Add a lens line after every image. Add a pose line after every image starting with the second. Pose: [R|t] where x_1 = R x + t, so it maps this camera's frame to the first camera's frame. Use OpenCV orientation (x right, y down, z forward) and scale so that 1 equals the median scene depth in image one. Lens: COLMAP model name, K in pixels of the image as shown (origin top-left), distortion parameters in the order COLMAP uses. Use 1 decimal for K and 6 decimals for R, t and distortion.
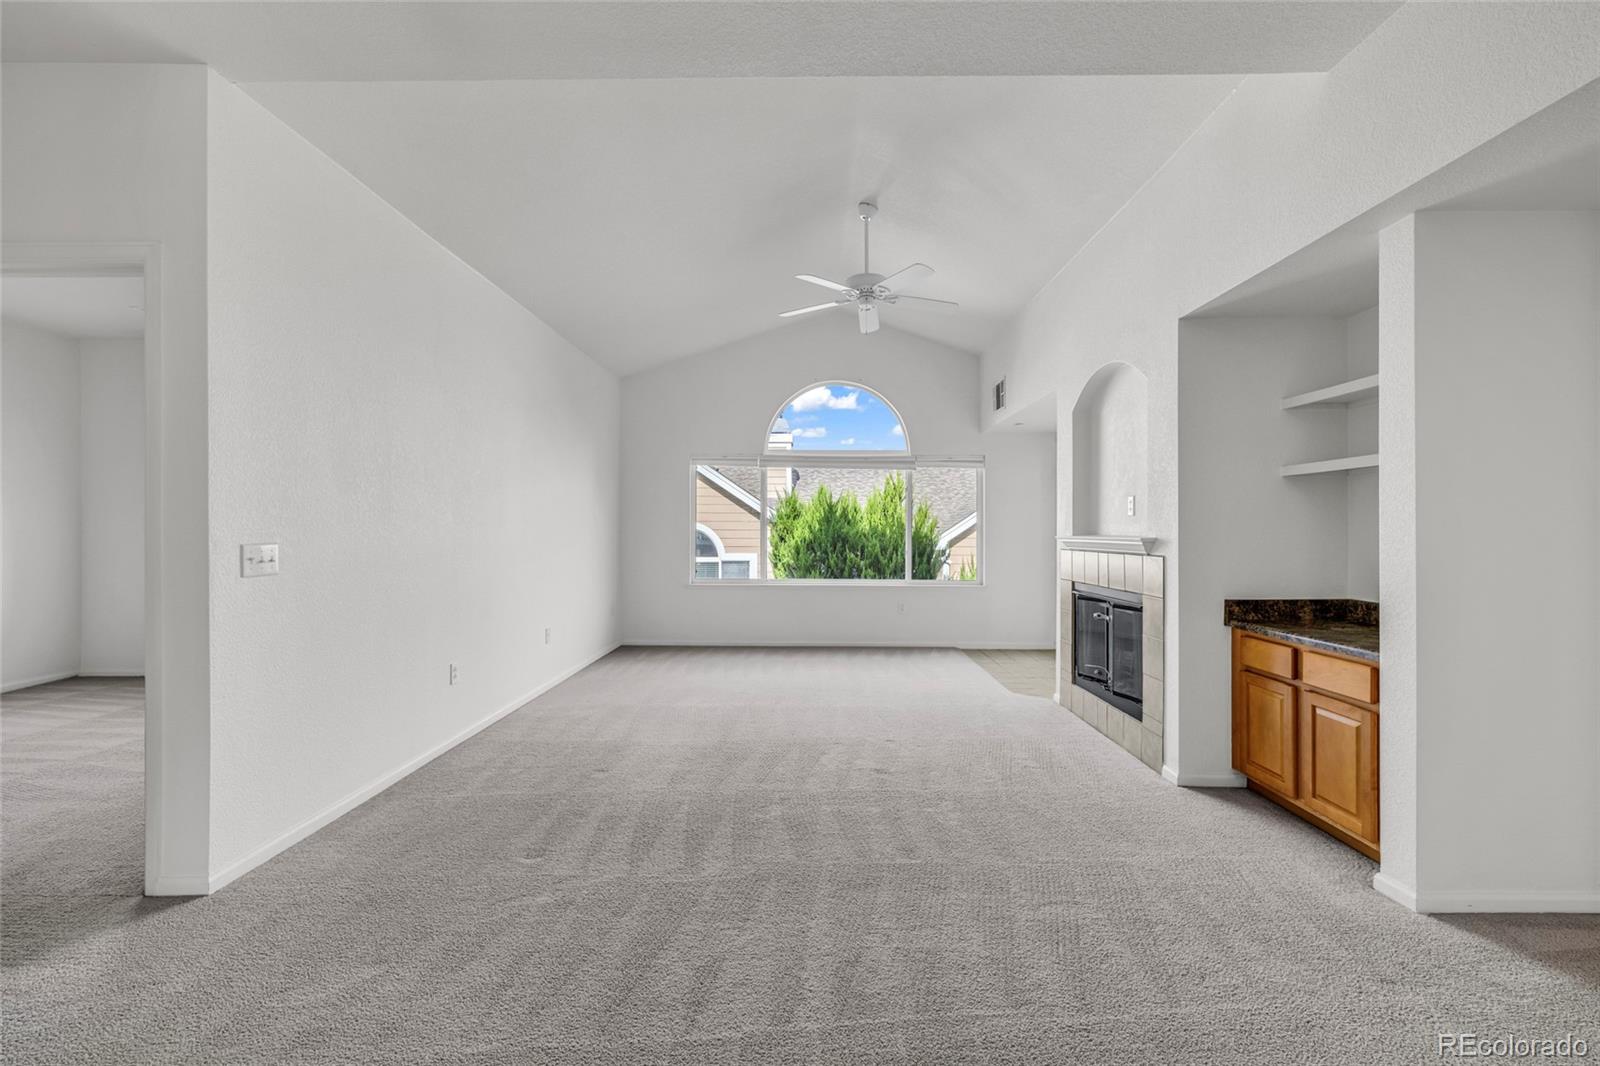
lens RADIAL K [[671.8, 0, 805.6], [0, 671.8, 529.7], [0, 0, 1]] dist [-0.000496, 0.000245]
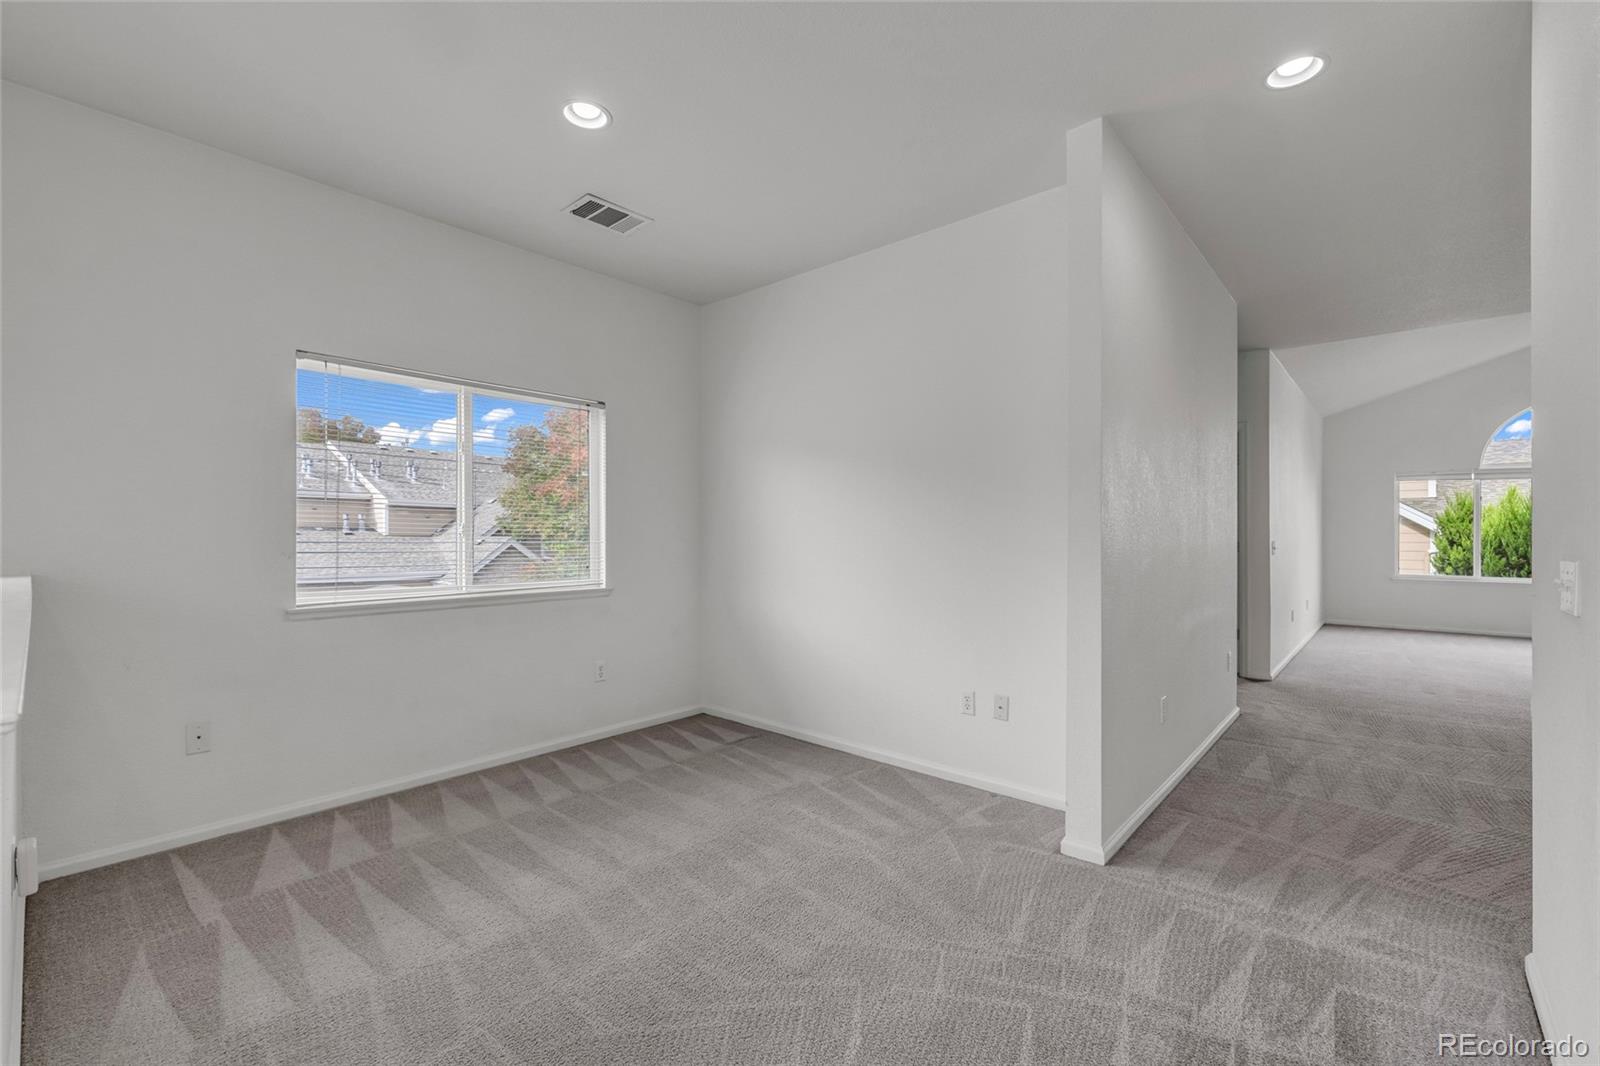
lens RADIAL K [[693.5, 0, 797.7], [0, 693.5, 536.4], [0, 0, 1]] dist [0.001309, 0.000597]
pose [[0.756933, 0.000747, -0.653492, -0.346995], [0.003021, 0.999985, 0.004643, -0.011798], [0.653486, -0.005488, 0.756919, -1.398792]]
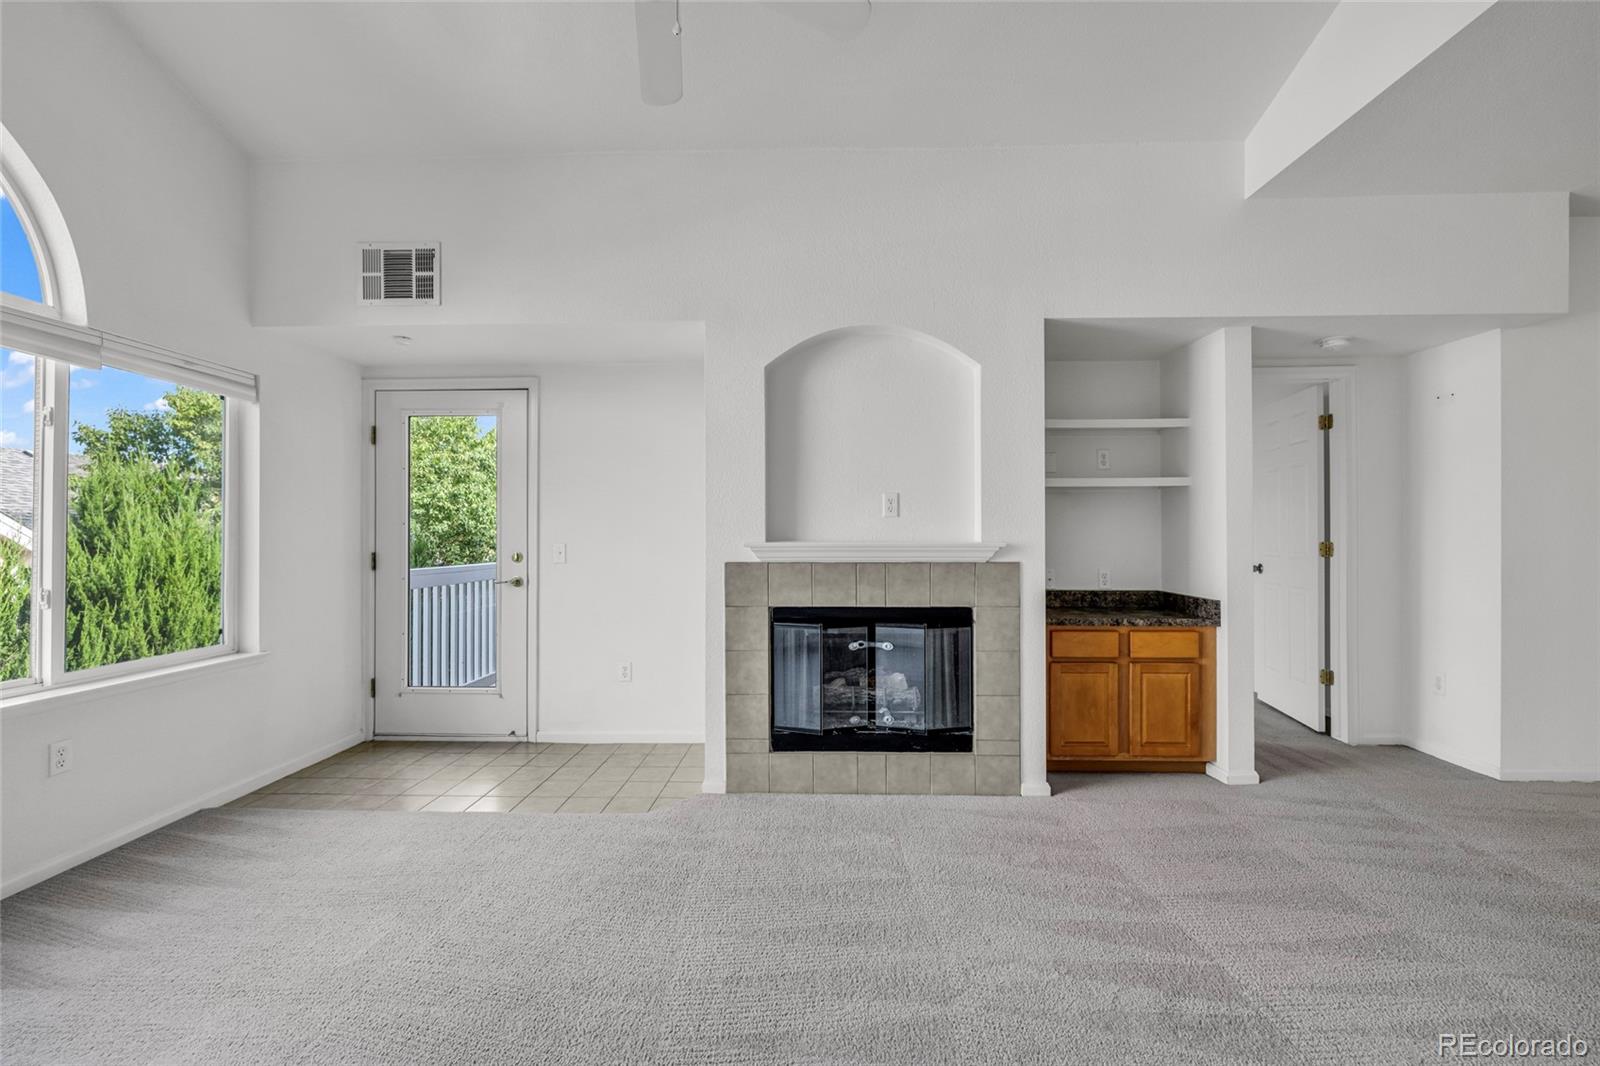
lens RADIAL K [[671.8, 0, 805.6], [0, 671.8, 529.7], [0, 0, 1]] dist [-0.000496, 0.000245]
pose [[0.019504, 0.002931, 0.999805, -0.406571], [-0.002171, 0.999993, -0.002889, -0.002535], [-0.999807, -0.002114, 0.019510, 1.261866]]
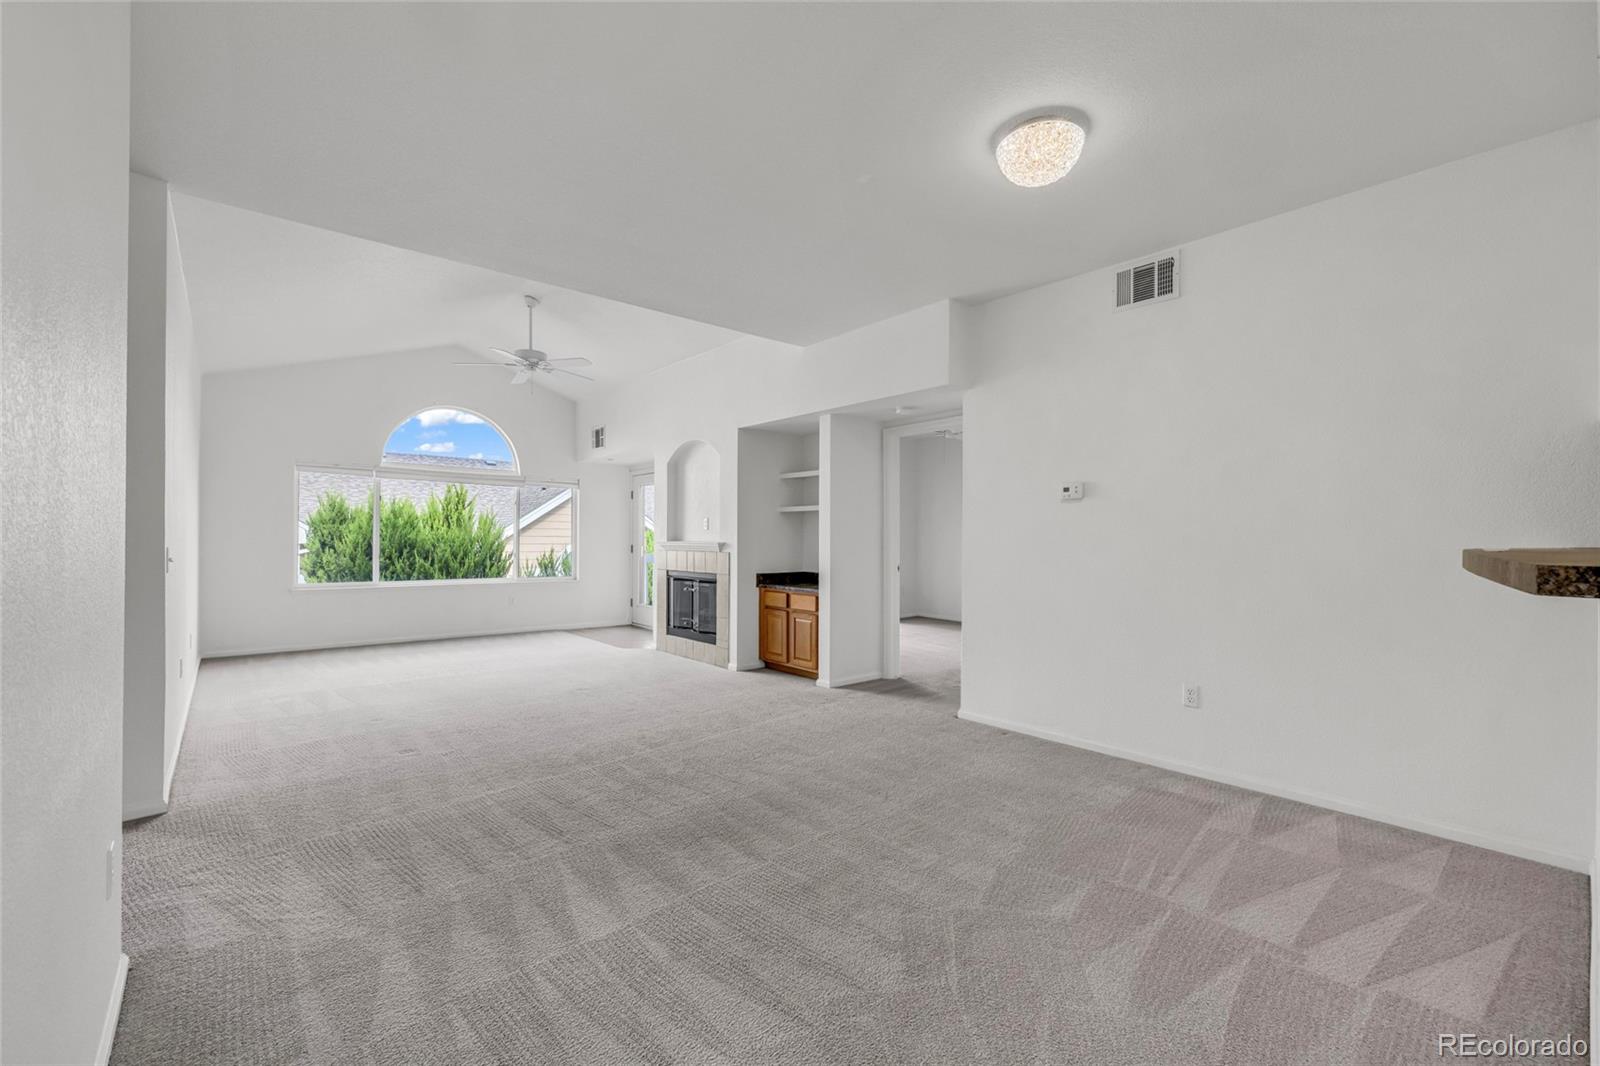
lens RADIAL K [[671.8, 0, 805.6], [0, 671.8, 529.7], [0, 0, 1]] dist [-0.000496, 0.000245]
pose [[0.752615, 0.008985, 0.658399, -0.534022], [-0.003911, 0.999950, -0.009175, -0.006824], [-0.658449, 0.004330, 0.752613, -0.545086]]
